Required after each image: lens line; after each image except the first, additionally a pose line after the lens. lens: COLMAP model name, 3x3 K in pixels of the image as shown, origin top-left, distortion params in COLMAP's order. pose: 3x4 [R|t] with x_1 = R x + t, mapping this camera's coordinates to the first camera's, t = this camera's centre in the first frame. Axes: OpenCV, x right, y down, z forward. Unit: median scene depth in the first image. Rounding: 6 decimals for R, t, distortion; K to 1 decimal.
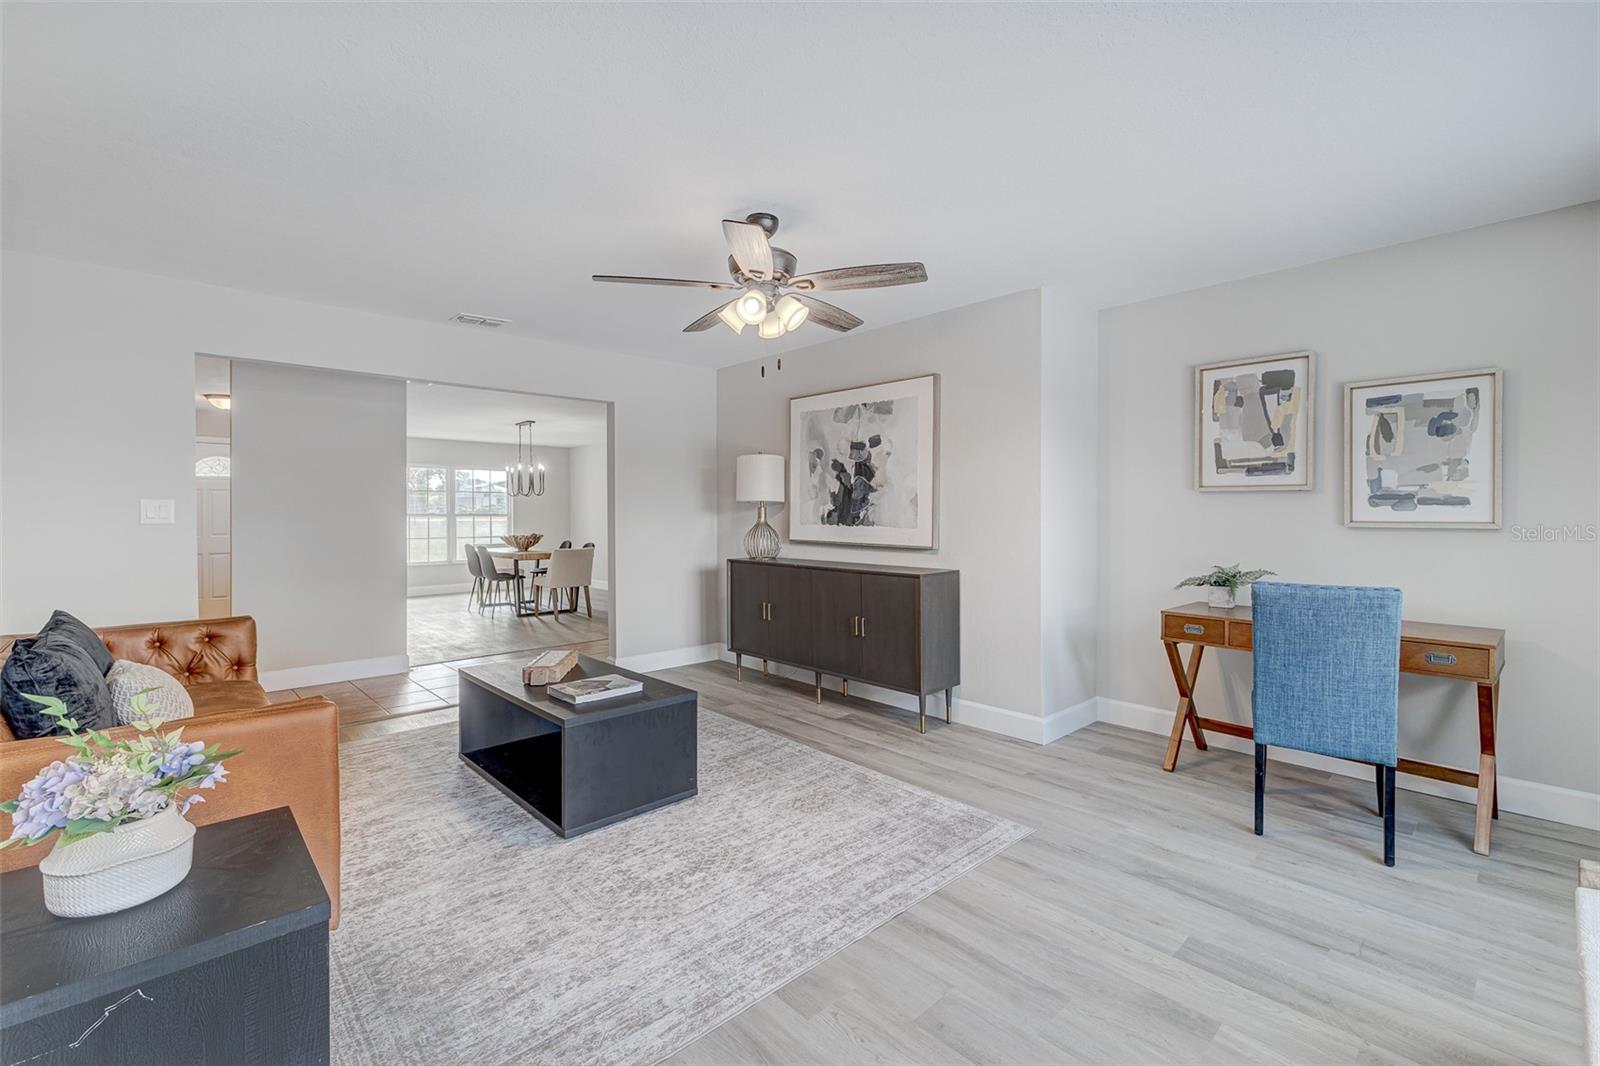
lens RADIAL K [[700.5, 0, 801.4], [0, 700.5, 520.2], [0, 0, 1]] dist [-0.000479, -0.000271]
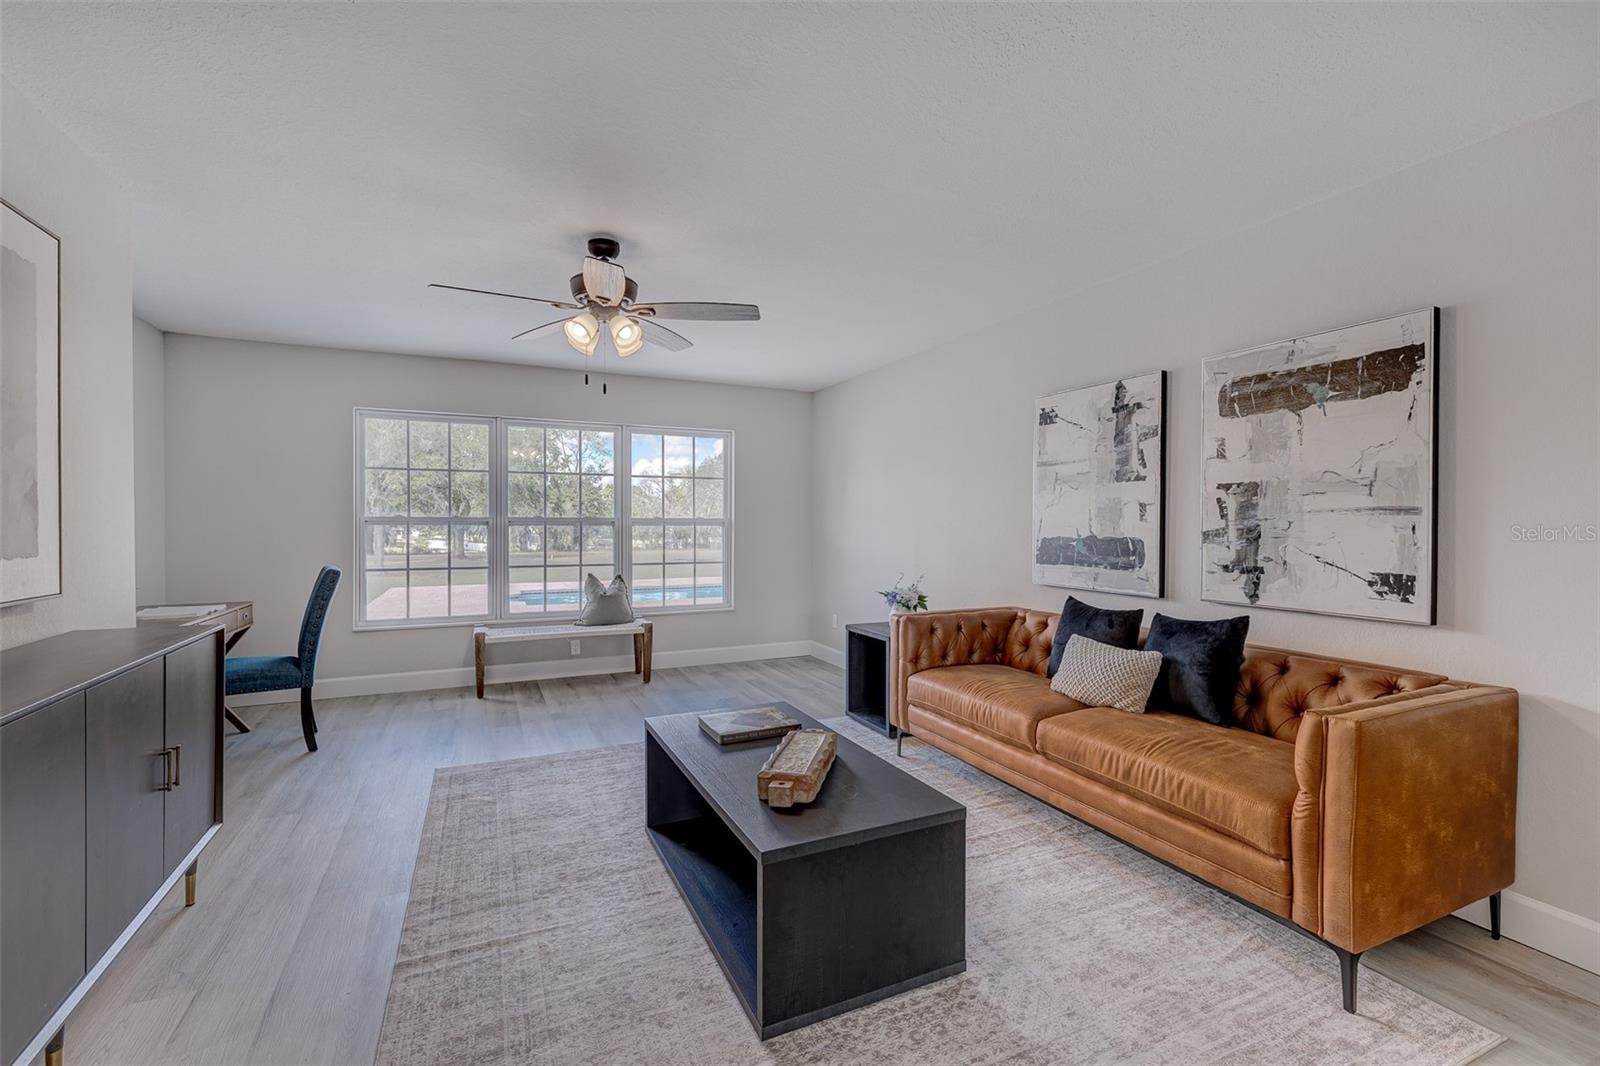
lens RADIAL K [[698.8, 0, 800.0], [0, 698.8, 533.0], [0, 0, 1]] dist [0.000689, -0.000037]
pose [[-0.951958, -0.005955, 0.306172, -0.422249], [0.002308, 0.999643, 0.026619, -0.014960], [-0.306221, 0.026047, -0.951604, 1.222481]]
